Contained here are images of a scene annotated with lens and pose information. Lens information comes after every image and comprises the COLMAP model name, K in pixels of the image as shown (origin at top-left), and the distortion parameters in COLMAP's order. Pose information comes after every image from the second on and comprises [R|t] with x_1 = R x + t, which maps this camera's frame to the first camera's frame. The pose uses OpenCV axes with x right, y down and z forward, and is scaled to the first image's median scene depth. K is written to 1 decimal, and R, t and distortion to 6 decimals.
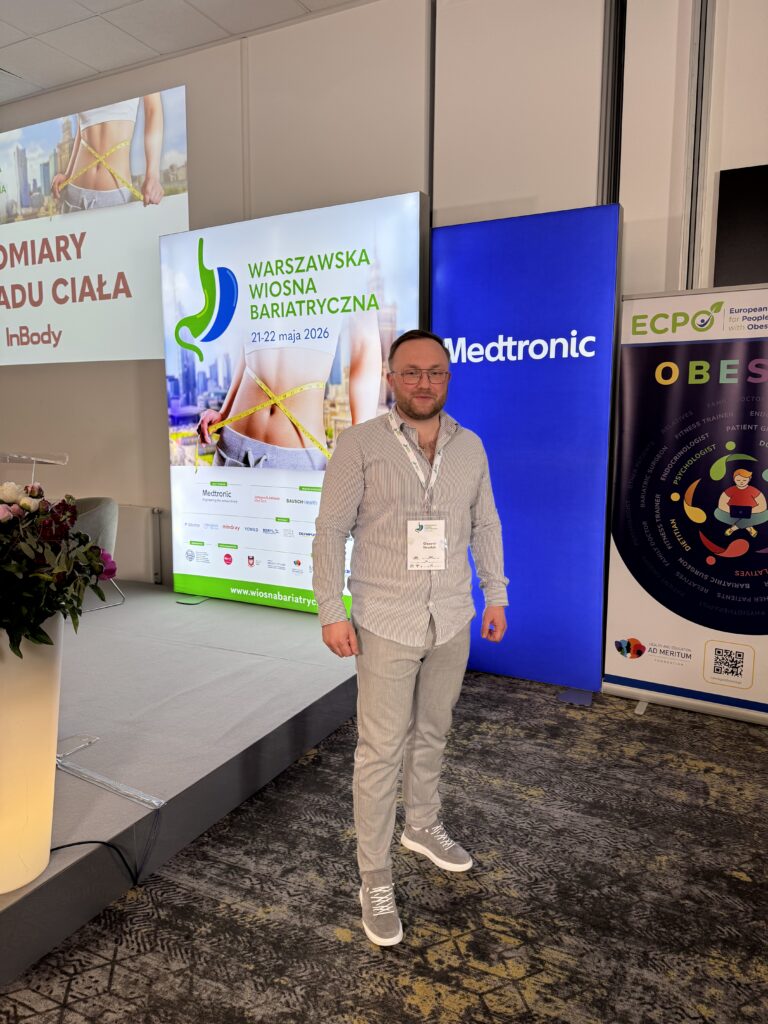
lens RADIAL K [[701.8, 0, 383.6], [0, 701.8, 510.3], [0, 0, 1]] dist [0.018786, -0.024008]
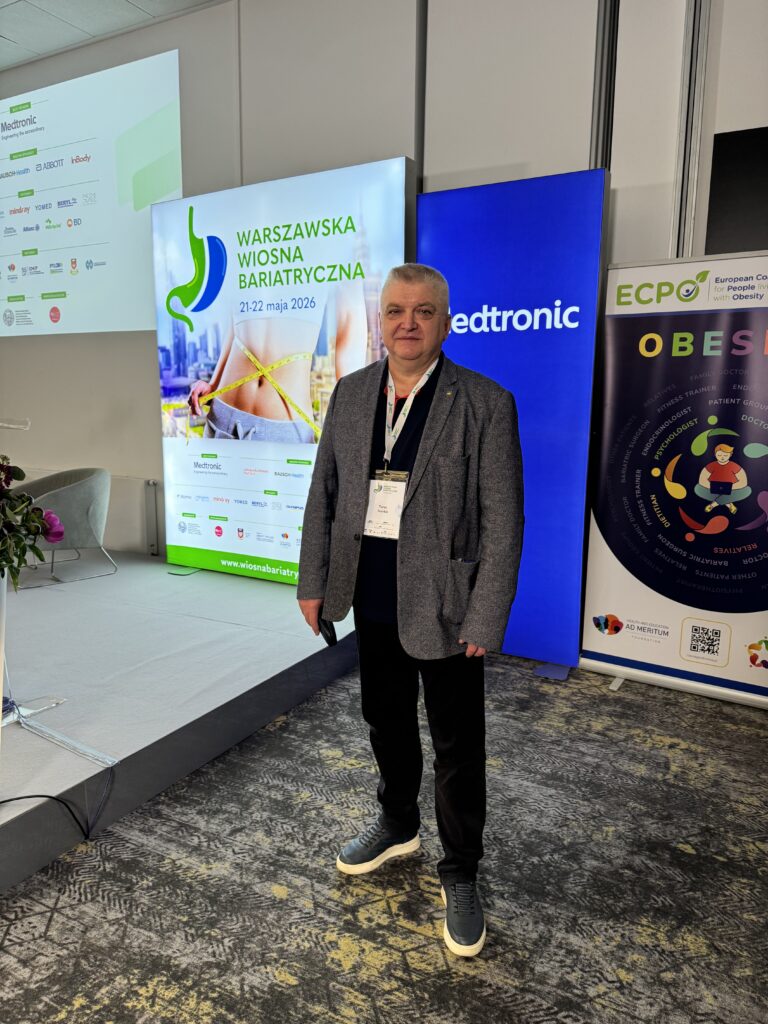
lens RADIAL K [[701.8, 0, 387.5], [0, 701.8, 520.0], [0, 0, 1]] dist [0.018786, -0.024008]
pose [[0.999407, 0.014701, -0.031152, 0.072940], [-0.013372, 0.999009, 0.042460, 0.011102], [0.031745, -0.042019, 0.998612, 0.004412]]
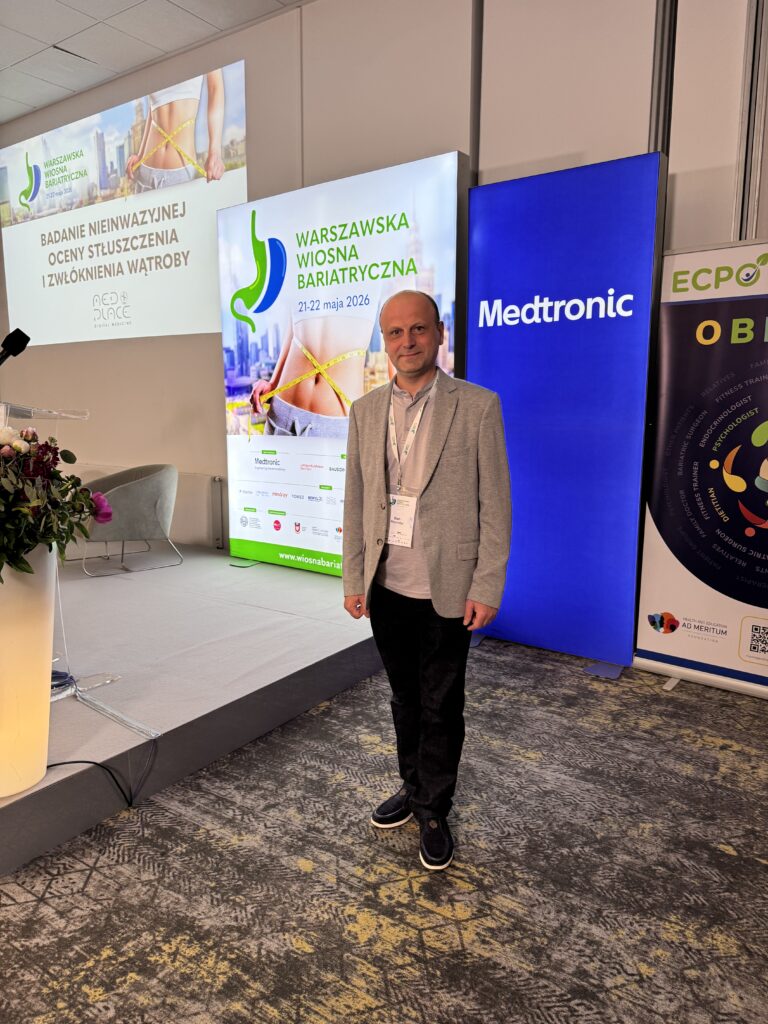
lens RADIAL K [[701.8, 0, 387.8], [0, 701.8, 520.4], [0, 0, 1]] dist [0.018786, -0.024008]
pose [[0.990031, 0.023439, -0.138883, 0.116764], [-0.018577, 0.999172, 0.036195, 0.030834], [0.139617, -0.033254, 0.989647, 0.000871]]
